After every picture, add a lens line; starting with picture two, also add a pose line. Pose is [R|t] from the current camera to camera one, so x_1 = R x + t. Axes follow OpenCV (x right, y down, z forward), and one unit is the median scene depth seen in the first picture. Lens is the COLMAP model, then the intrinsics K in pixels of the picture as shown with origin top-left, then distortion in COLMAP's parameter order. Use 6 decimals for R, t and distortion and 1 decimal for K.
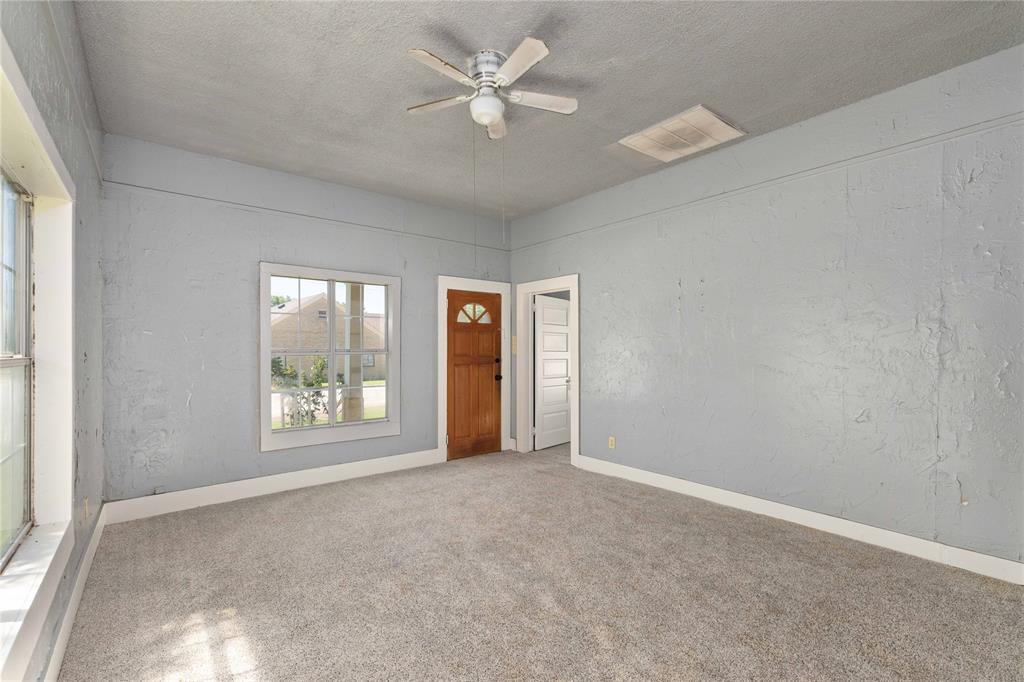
lens RADIAL K [[432.5, 0, 509.1], [0, 432.5, 351.5], [0, 0, 1]] dist [-0.000819, 0.000092]
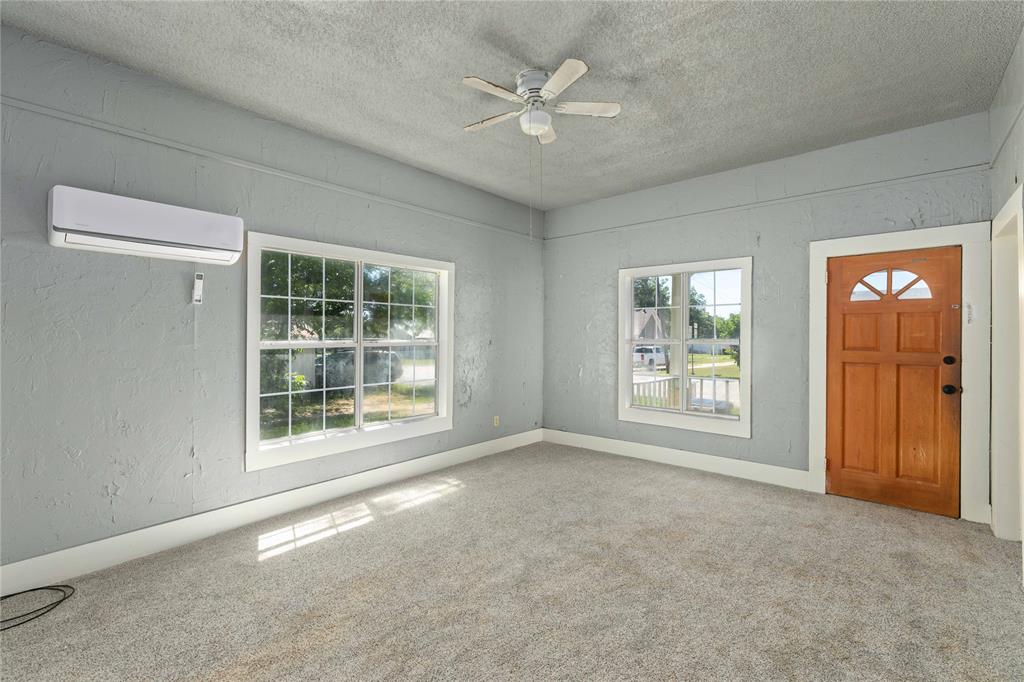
lens RADIAL K [[453.6, 0, 534.3], [0, 453.6, 337.4], [0, 0, 1]] dist [-0.000461, 0.000072]
pose [[0.206493, 0.003578, -0.978442, 0.512619], [-0.005455, 0.999982, 0.002505, -0.009212], [0.978433, 0.004820, 0.206509, 0.367171]]
